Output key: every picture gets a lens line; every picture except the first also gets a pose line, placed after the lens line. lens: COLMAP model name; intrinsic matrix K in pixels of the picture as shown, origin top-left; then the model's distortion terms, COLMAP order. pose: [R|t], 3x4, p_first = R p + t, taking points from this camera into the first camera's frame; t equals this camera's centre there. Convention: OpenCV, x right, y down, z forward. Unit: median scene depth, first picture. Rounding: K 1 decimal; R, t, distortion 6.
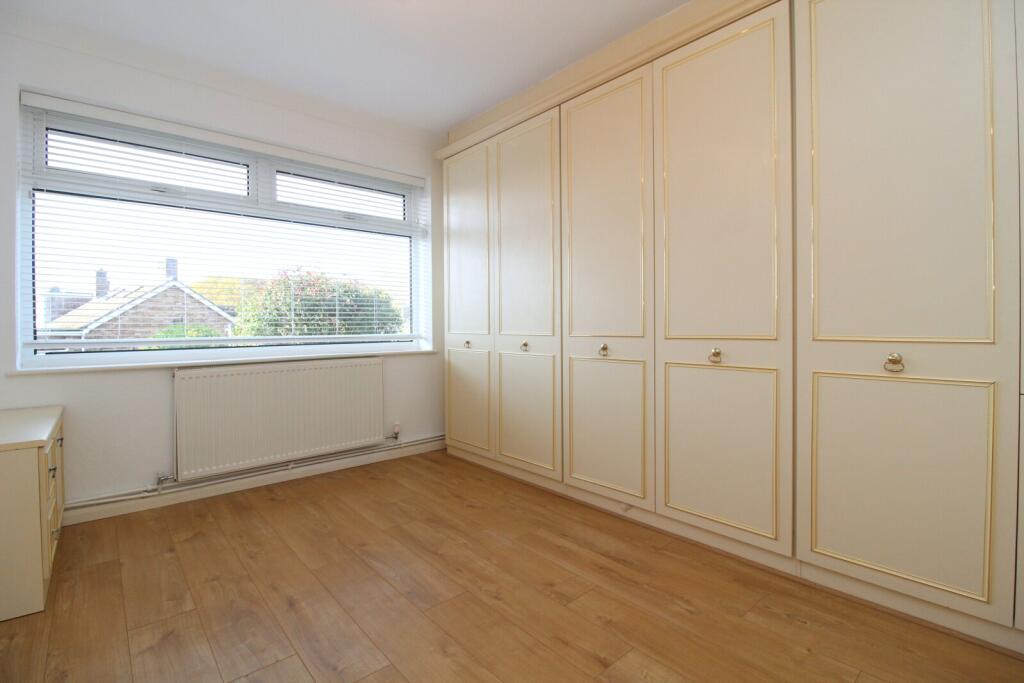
lens RADIAL K [[472.9, 0, 516.5], [0, 472.9, 326.6], [0, 0, 1]] dist [0.001529, -0.015039]
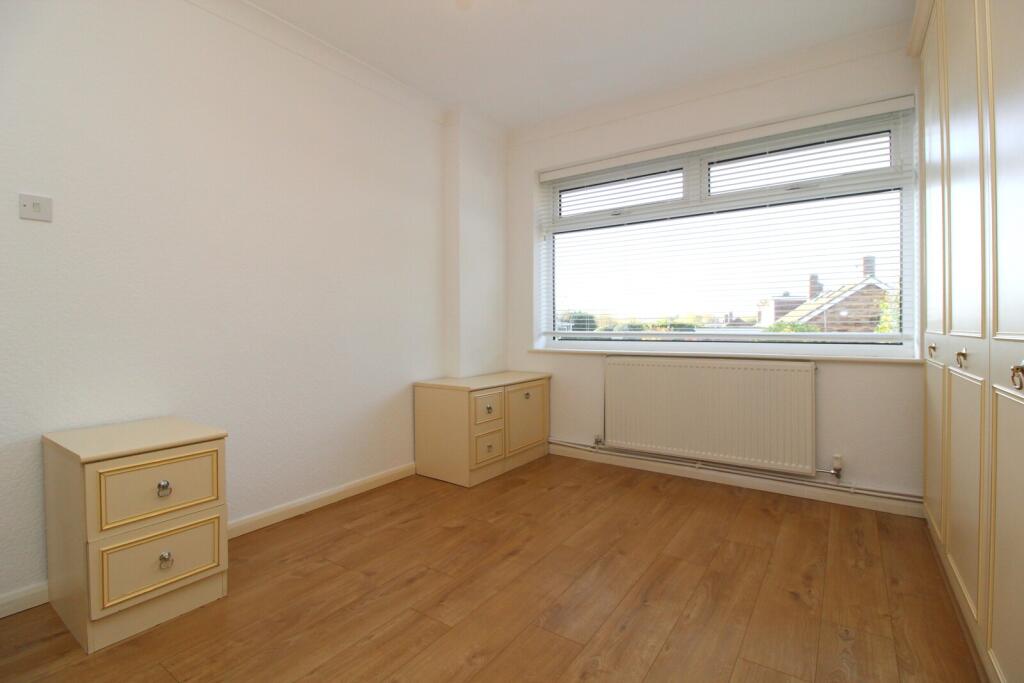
lens RADIAL K [[472.9, 0, 516.5], [0, 472.9, 326.6], [0, 0, 1]] dist [0.001529, -0.015039]
pose [[0.238764, 0.007130, -0.971052, 0.400872], [-0.004450, 0.999971, 0.006248, 0.005524], [0.971067, 0.002830, 0.238788, 0.428252]]
